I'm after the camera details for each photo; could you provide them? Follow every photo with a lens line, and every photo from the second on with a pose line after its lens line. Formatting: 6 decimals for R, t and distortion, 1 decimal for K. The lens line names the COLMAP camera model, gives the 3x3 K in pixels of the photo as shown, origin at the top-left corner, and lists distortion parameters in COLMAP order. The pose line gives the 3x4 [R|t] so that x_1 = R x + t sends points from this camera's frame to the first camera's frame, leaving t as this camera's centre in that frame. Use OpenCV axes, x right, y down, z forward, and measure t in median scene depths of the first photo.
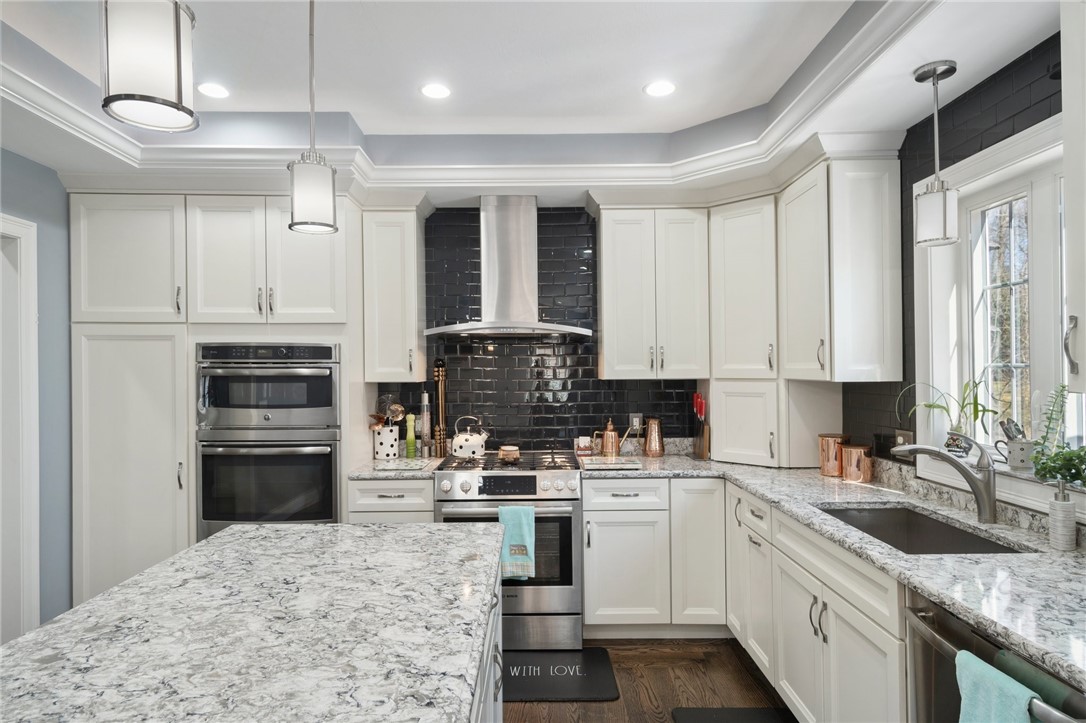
lens RADIAL K [[644.1, 0, 543.0], [0, 644.1, 361.5], [0, 0, 1]] dist [0.033303, 0.000269]
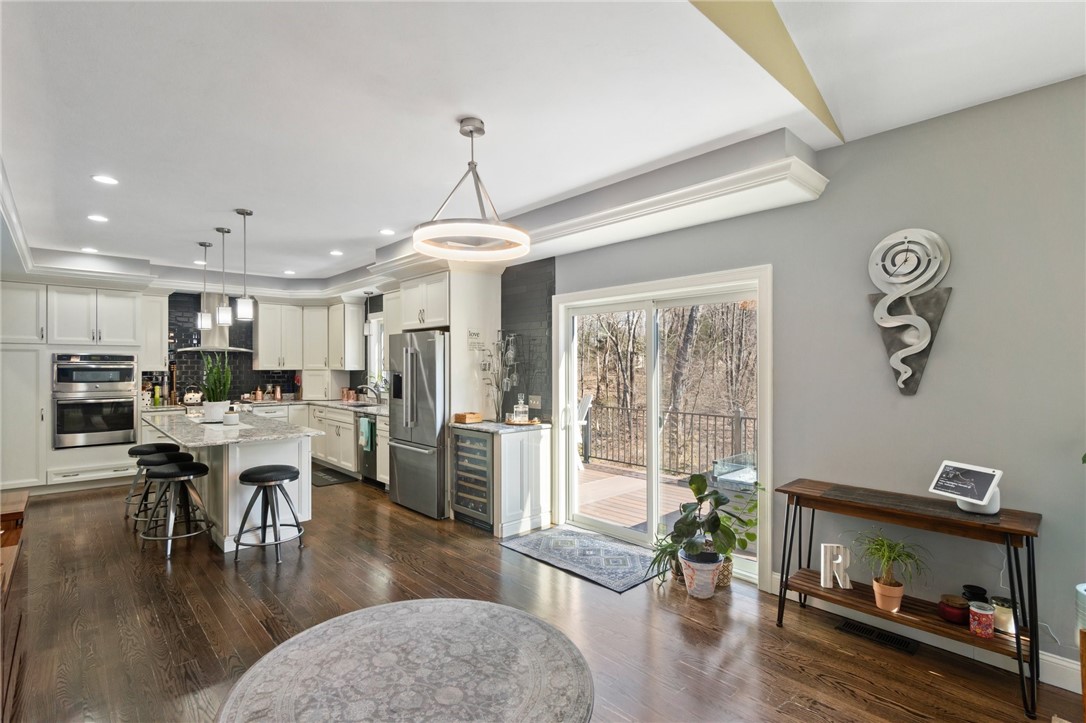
lens RADIAL K [[513.0, 0, 543.0], [0, 513.0, 361.5], [0, 0, 1]] dist [0.002892, 0.000444]
pose [[0.737464, 0.010029, 0.675312, -0.477102], [-0.012189, 0.999925, -0.001539, -0.017621], [-0.675276, -0.007096, 0.737531, -1.336283]]
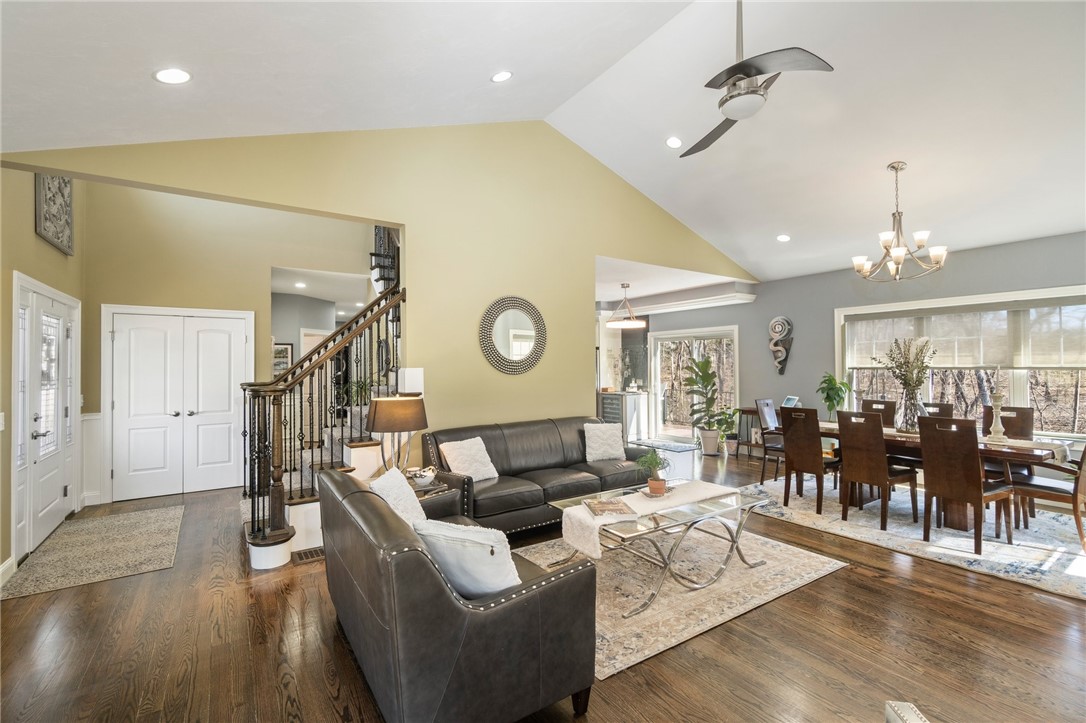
lens RADIAL K [[475.7, 0, 547.5], [0, 475.7, 367.1], [0, 0, 1]] dist [0.000117, 0.000026]
pose [[0.830144, -0.002116, 0.557546, -1.557841], [-0.004446, 0.999936, 0.010416, -0.023674], [-0.557532, -0.011126, 0.830081, -2.307804]]
